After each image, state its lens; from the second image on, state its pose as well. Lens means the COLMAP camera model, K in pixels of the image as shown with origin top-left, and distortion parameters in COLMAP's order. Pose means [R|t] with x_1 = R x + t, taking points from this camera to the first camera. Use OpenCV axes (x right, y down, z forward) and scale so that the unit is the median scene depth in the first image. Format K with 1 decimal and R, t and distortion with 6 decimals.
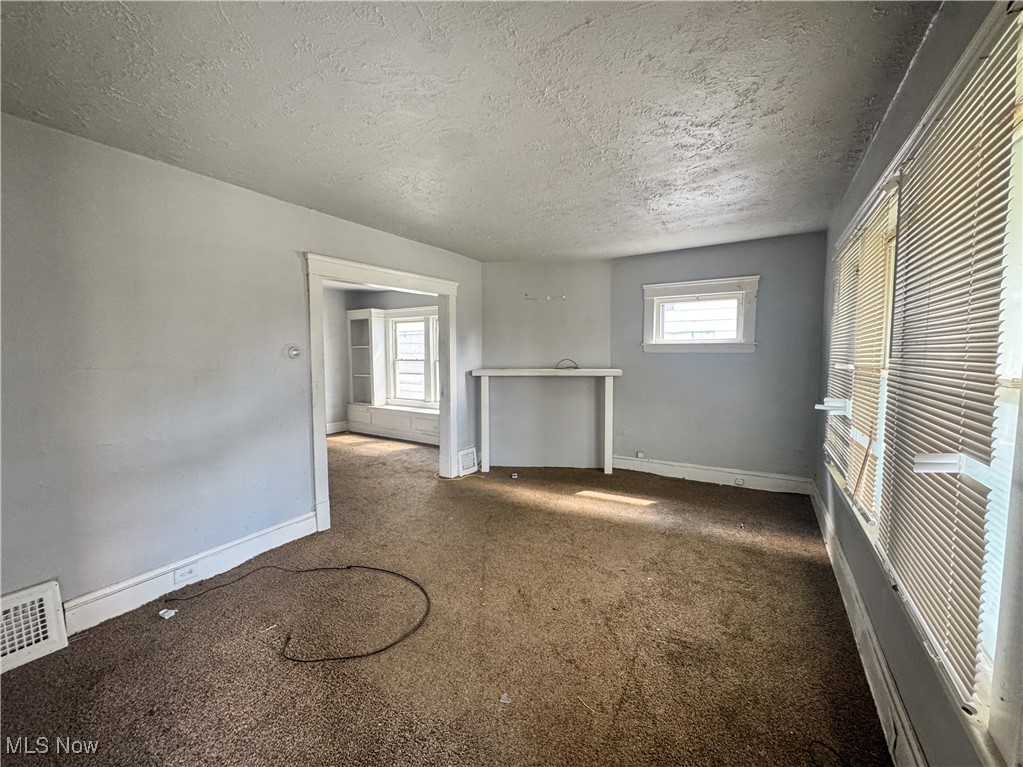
lens RADIAL K [[417.7, 0, 508.1], [0, 417.7, 383.5], [0, 0, 1]] dist [-0.002646, 0.000200]
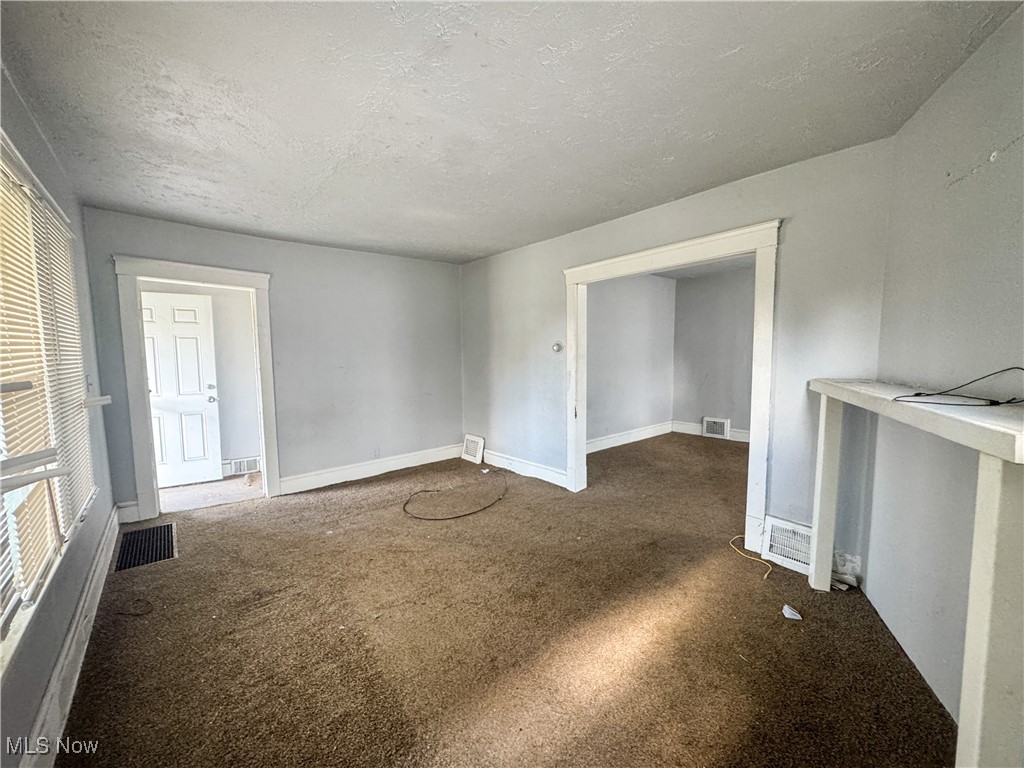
lens RADIAL K [[408.7, 0, 512.3], [0, 408.7, 382.0], [0, 0, 1]] dist [-0.004216, -0.000328]
pose [[-0.316249, 0.082248, -0.945104, 0.898568], [-0.051807, 0.993251, 0.103773, -0.105446], [0.947261, 0.081781, -0.309854, 1.441739]]
